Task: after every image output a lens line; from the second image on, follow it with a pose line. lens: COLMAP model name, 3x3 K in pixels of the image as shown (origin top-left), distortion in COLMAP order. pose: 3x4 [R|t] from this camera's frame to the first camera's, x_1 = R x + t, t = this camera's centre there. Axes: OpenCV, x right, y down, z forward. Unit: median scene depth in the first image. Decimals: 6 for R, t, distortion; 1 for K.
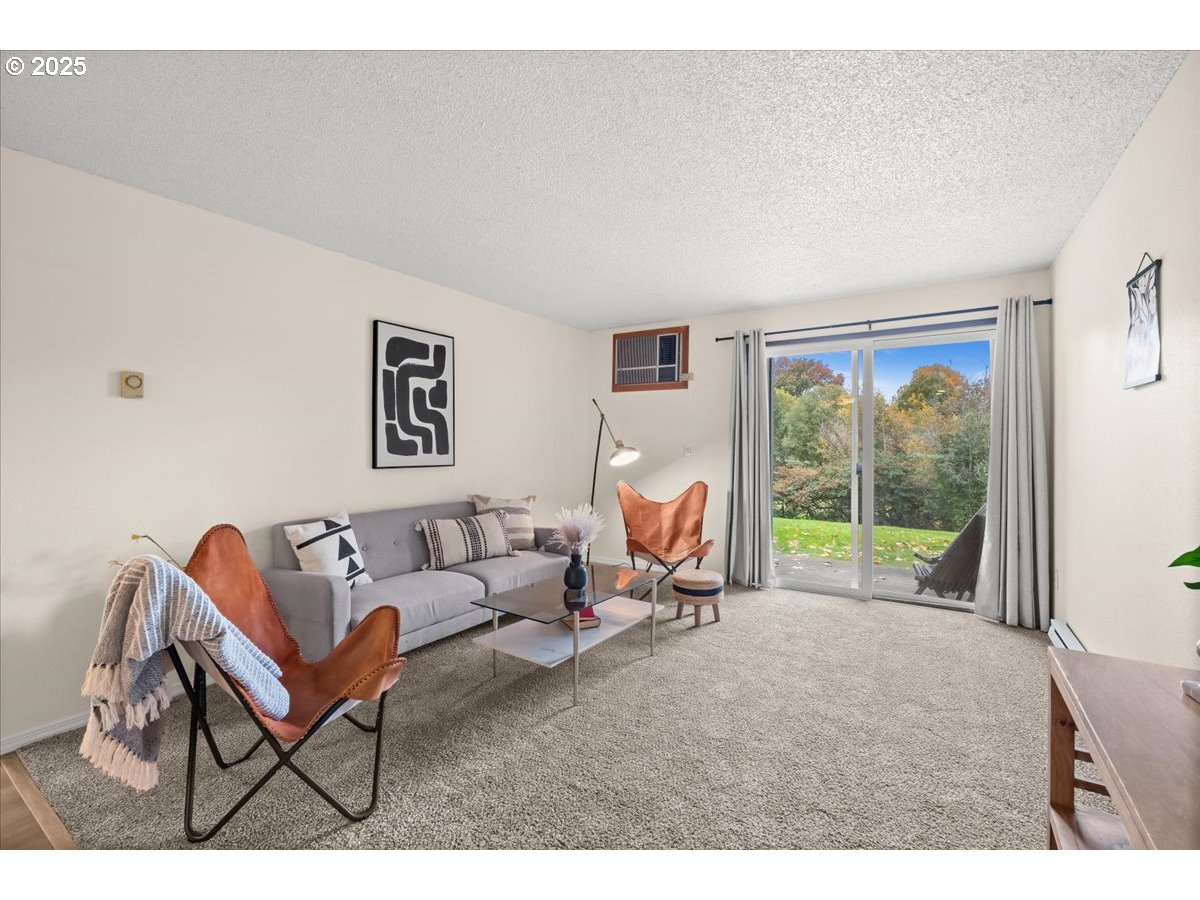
lens RADIAL K [[536.1, 0, 597.1], [0, 536.1, 444.2], [0, 0, 1]] dist [-0.003271, -0.000301]
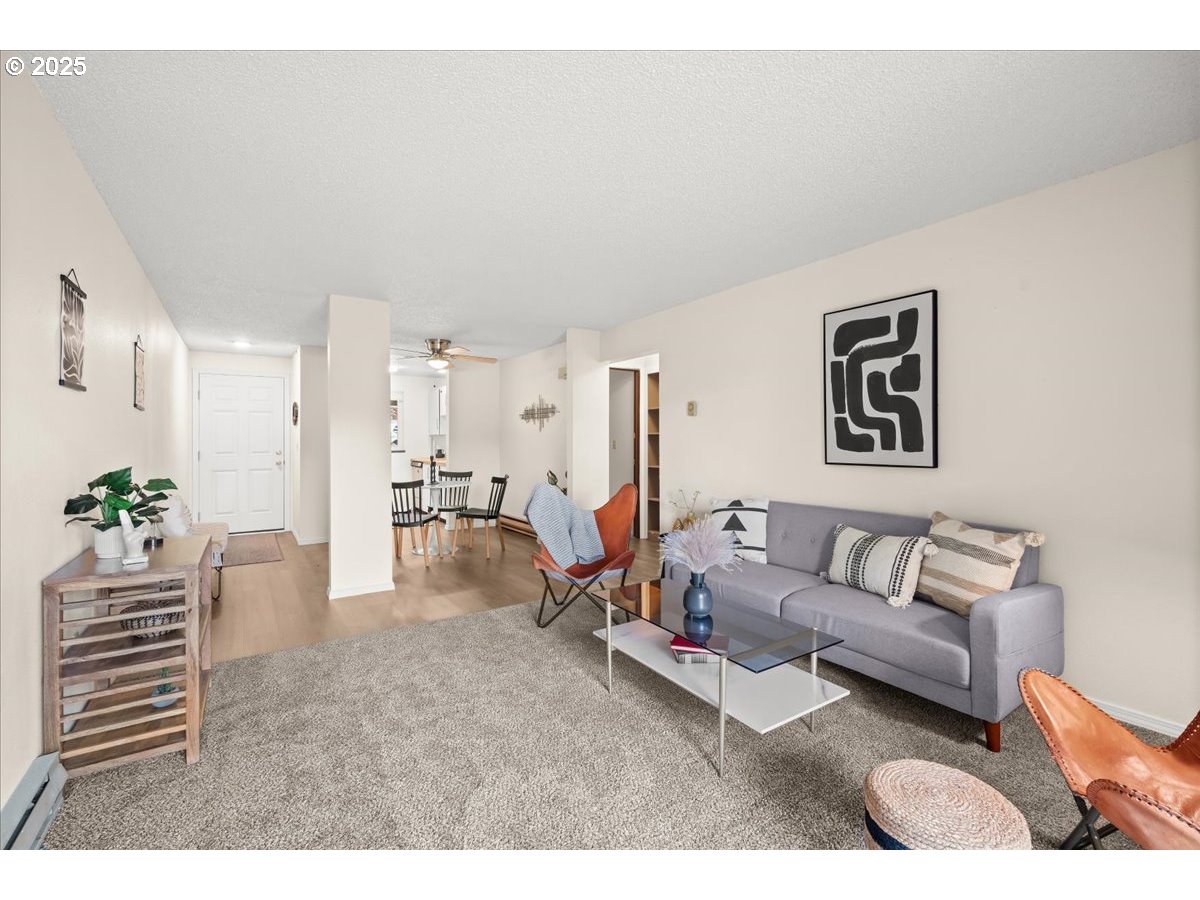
lens RADIAL K [[518.2, 0, 604.2], [0, 518.2, 435.6], [0, 0, 1]] dist [0.000148, -0.000005]
pose [[-0.387089, -0.013707, -0.921941, 0.578605], [0.004506, 0.999849, -0.016758, 0.006891], [0.922032, -0.010641, -0.386968, 0.911612]]
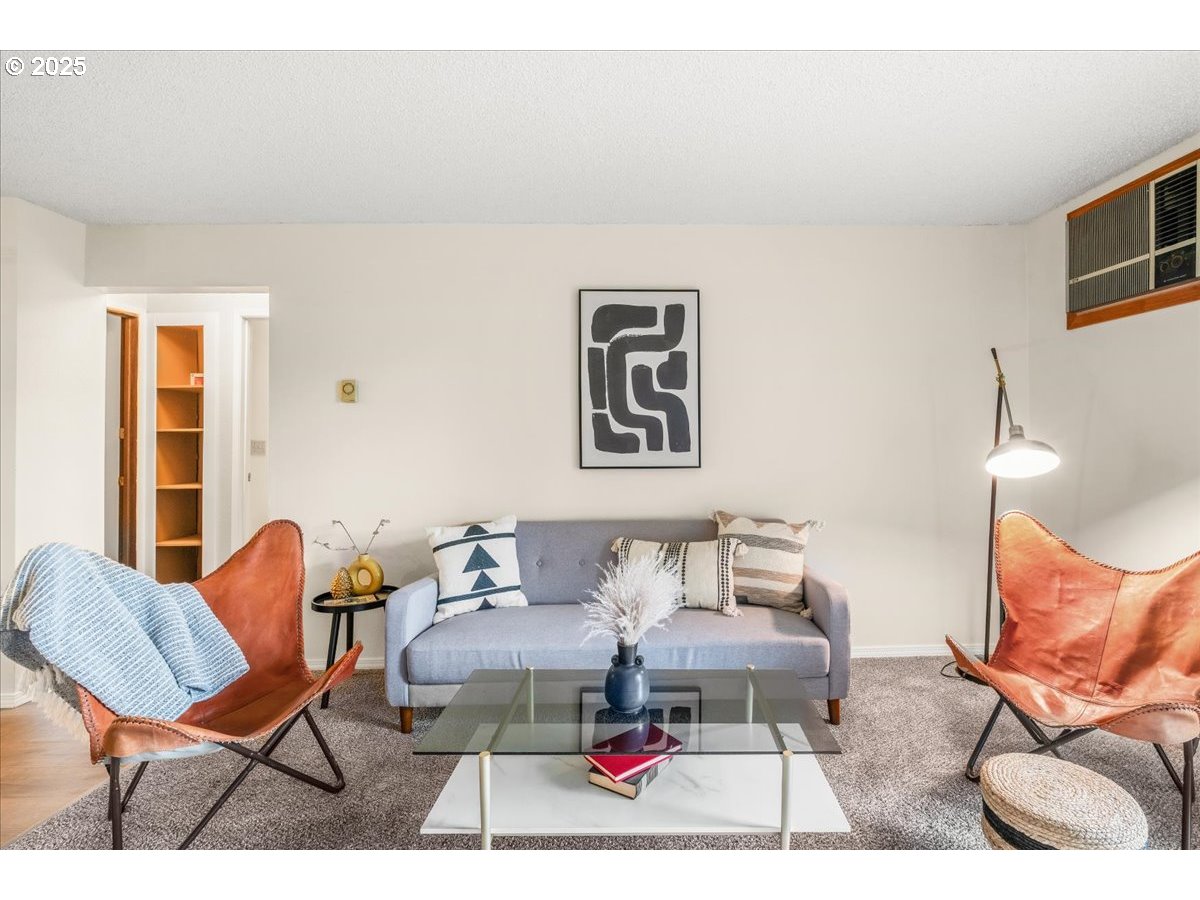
lens RADIAL K [[558.9, 0, 622.7], [0, 558.9, 437.5], [0, 0, 1]] dist [-0.015417, -0.000416]
pose [[0.566991, -0.009756, -0.823666, 0.310454], [0.011112, 0.999929, -0.004194, 0.001785], [0.823649, -0.006775, 0.567059, 0.516605]]
